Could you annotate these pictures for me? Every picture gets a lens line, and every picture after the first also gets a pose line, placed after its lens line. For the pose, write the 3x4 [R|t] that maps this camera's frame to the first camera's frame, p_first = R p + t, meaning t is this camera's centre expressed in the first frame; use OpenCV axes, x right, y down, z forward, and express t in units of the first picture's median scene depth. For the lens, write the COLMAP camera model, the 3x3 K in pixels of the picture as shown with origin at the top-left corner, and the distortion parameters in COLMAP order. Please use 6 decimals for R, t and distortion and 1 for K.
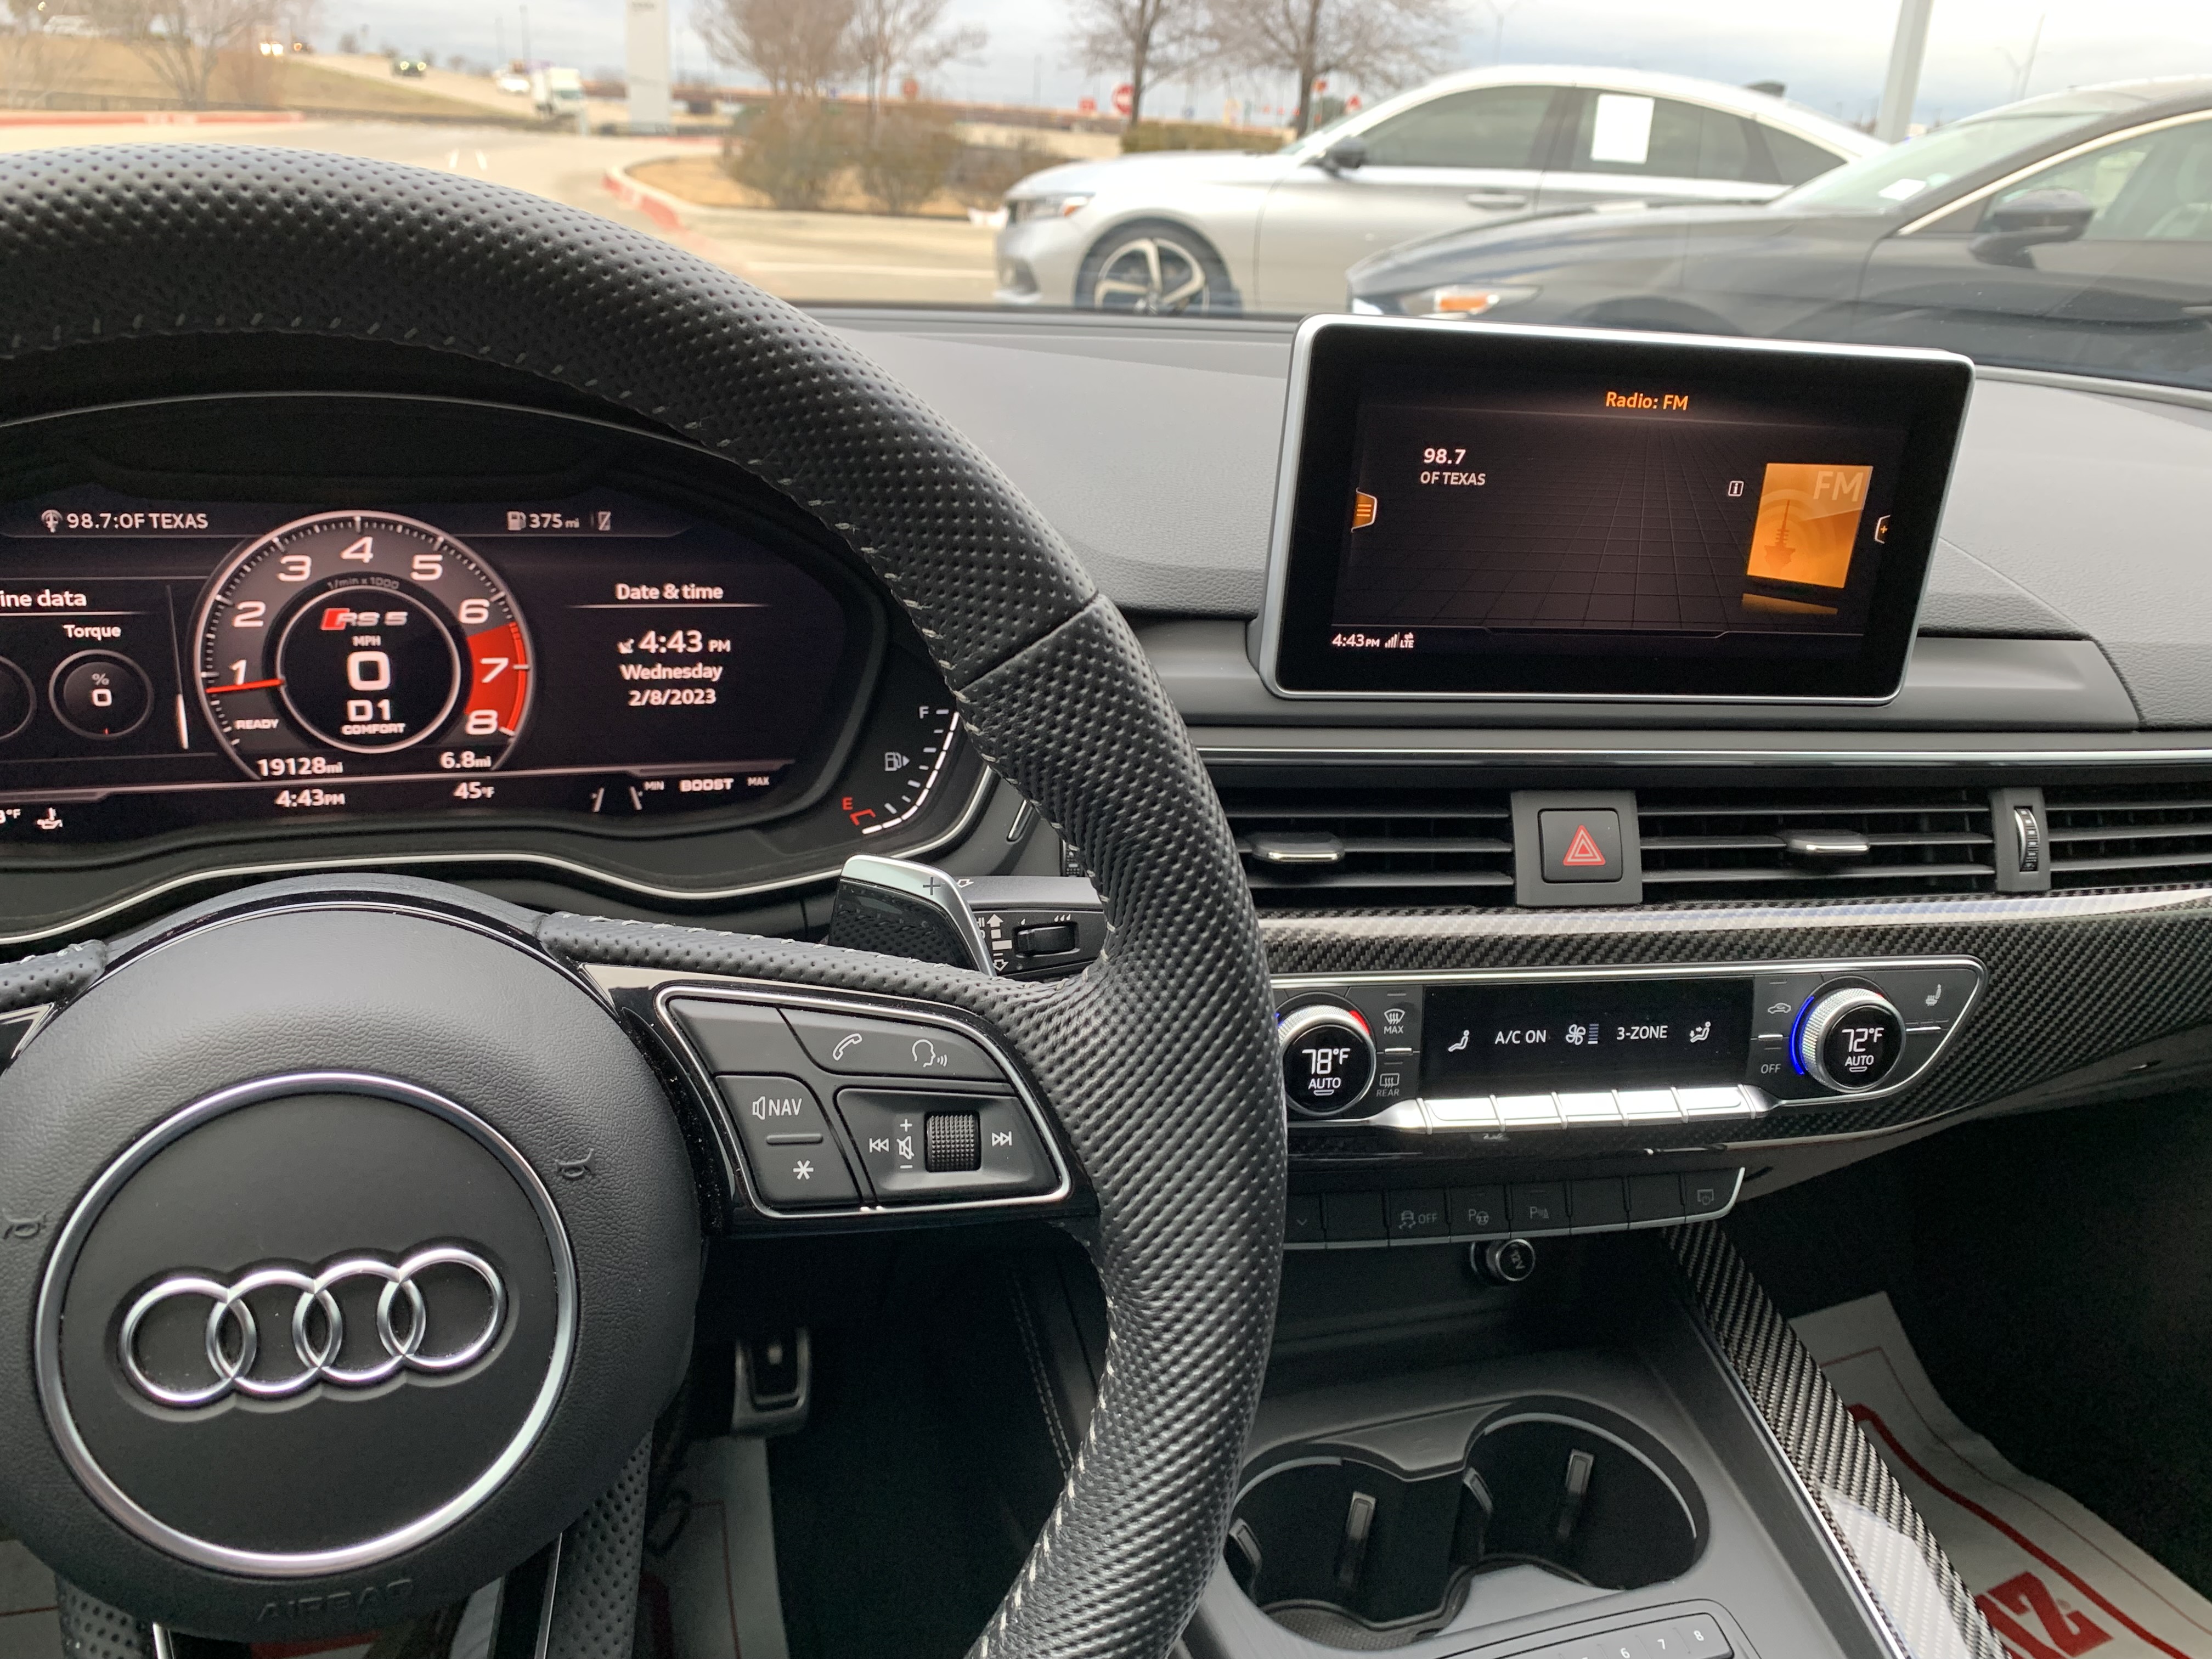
lens RADIAL K [[1715.3, 0, 1106.0], [0, 1715.3, 829.5], [0, 0, 1]] dist [0.052731, -0.111005]
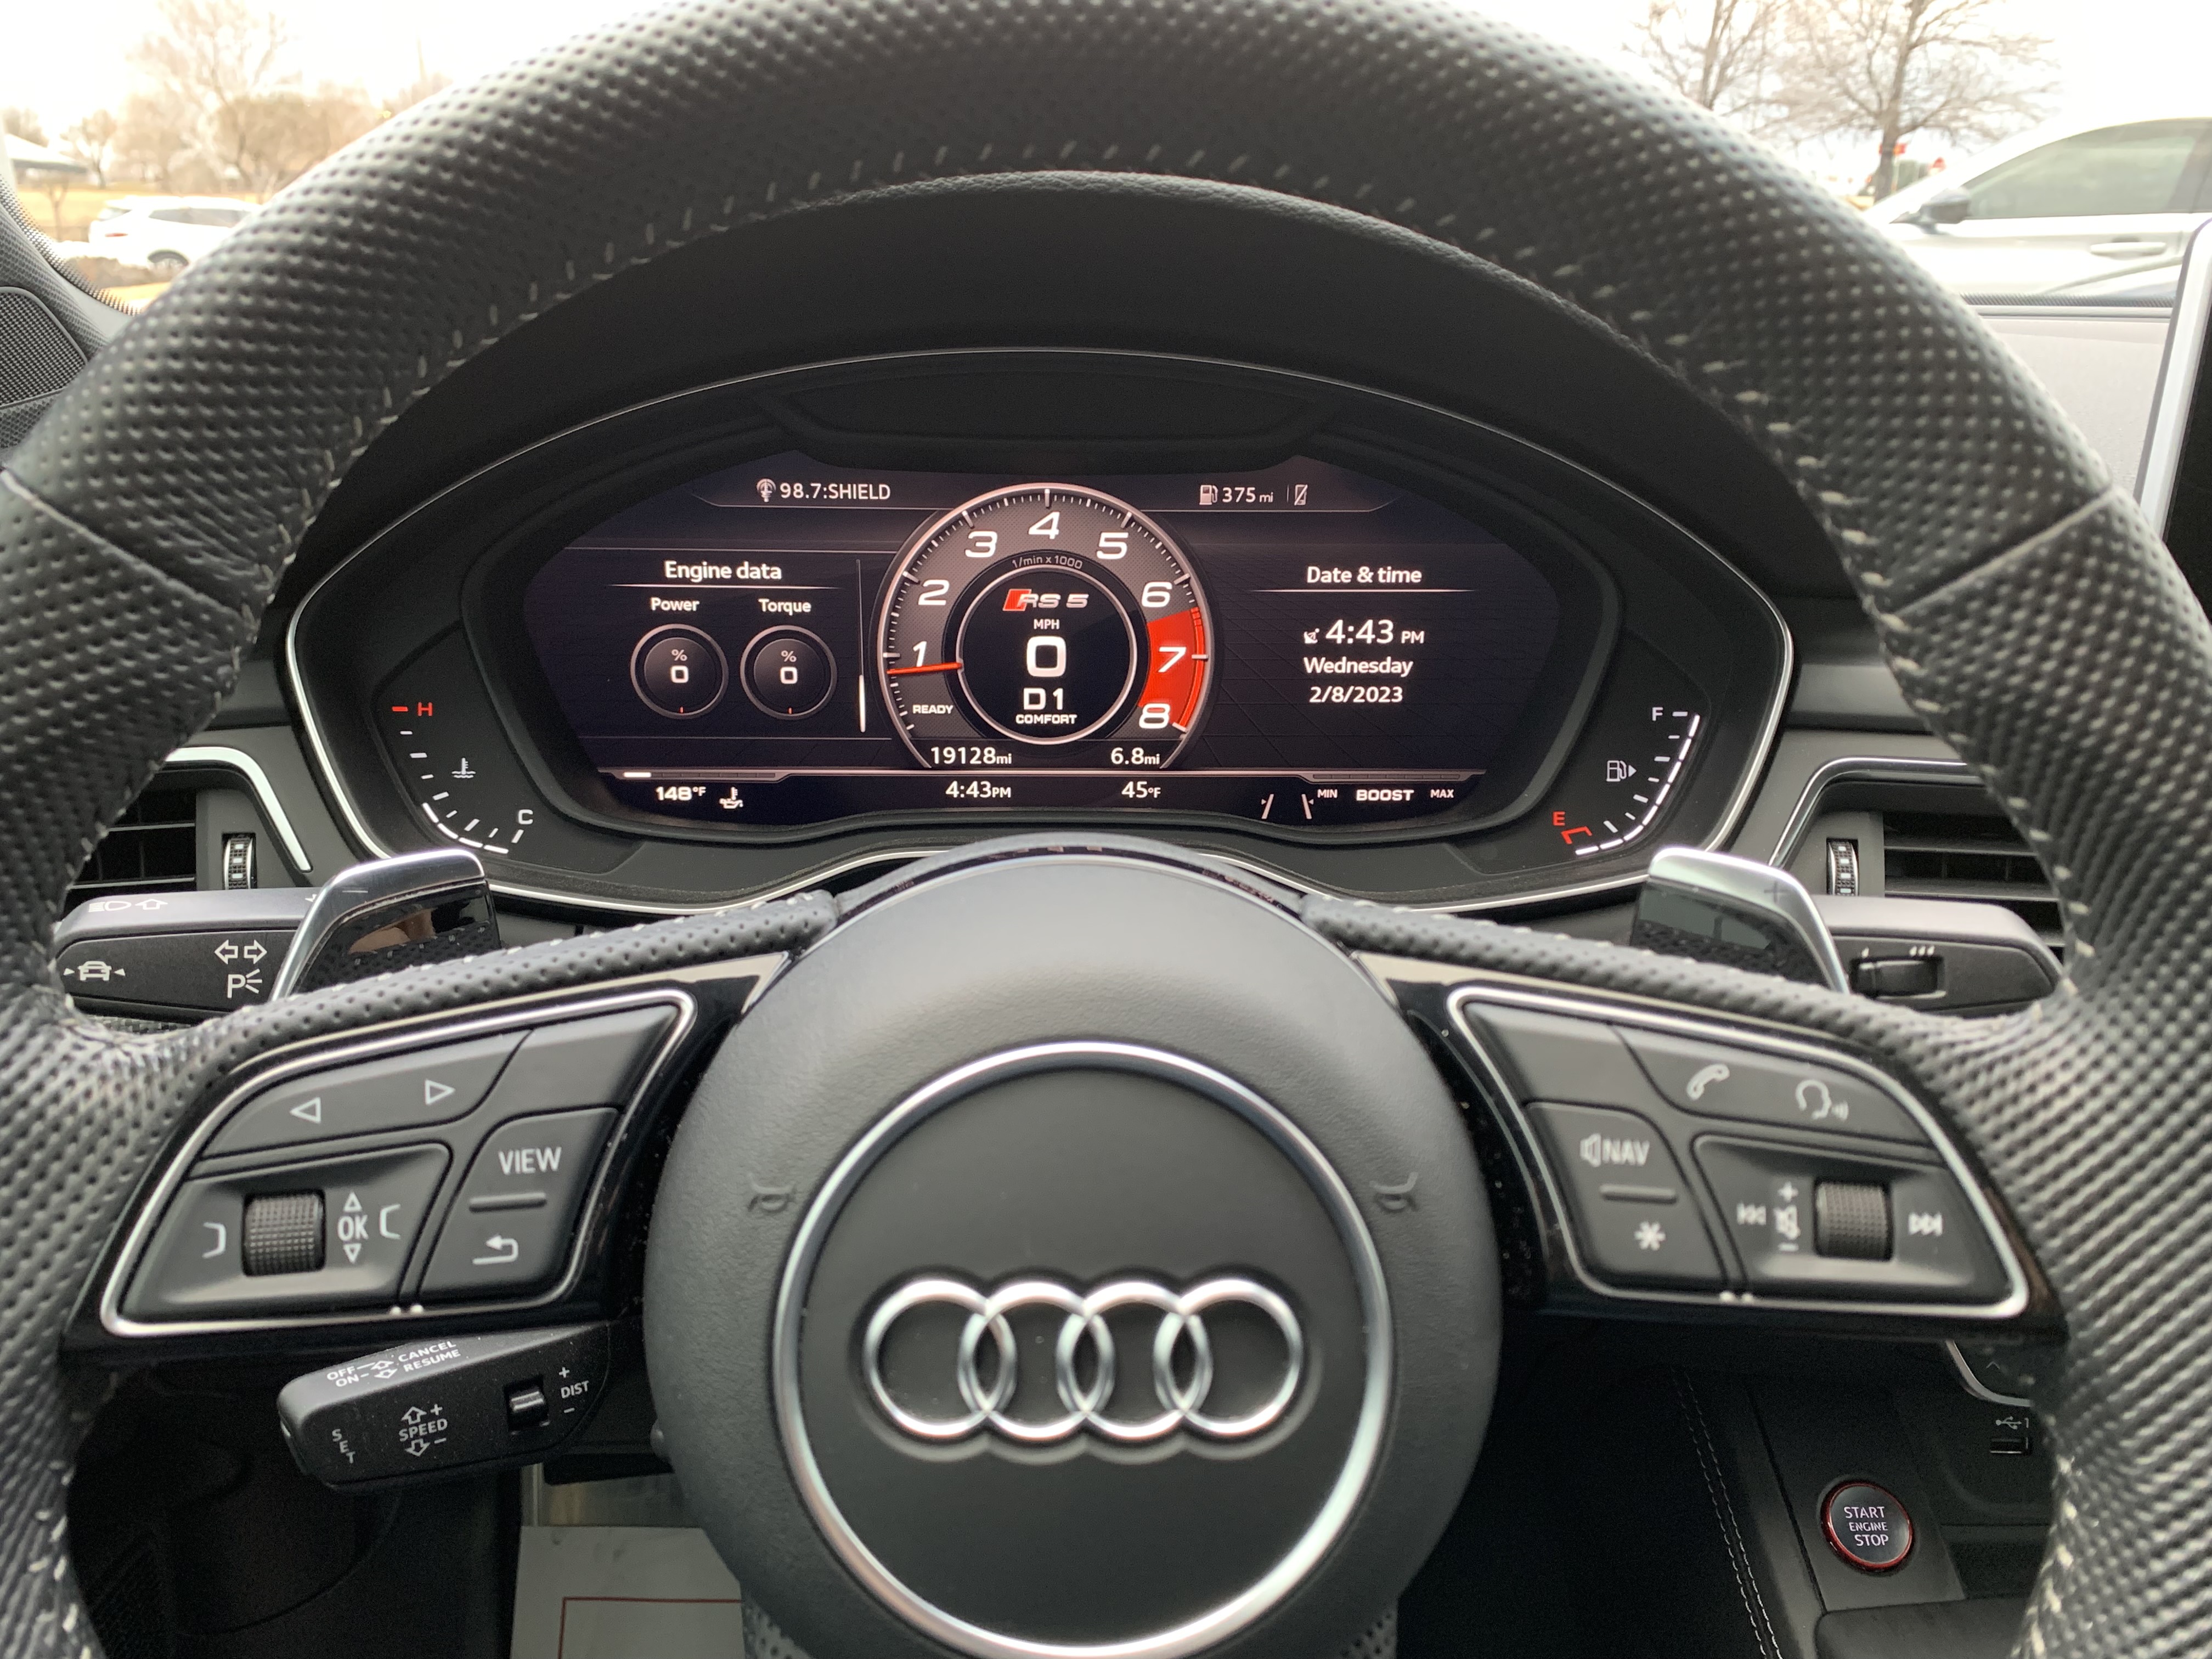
lens RADIAL K [[1715.3, 0, 1106.0], [0, 1715.3, 829.5], [0, 0, 1]] dist [0.052731, -0.111005]
pose [[0.956743, 0.041507, -0.287959, -0.121392], [-0.055873, 0.997561, -0.041847, 0.039544], [0.285520, 0.056126, 0.956728, 0.117391]]
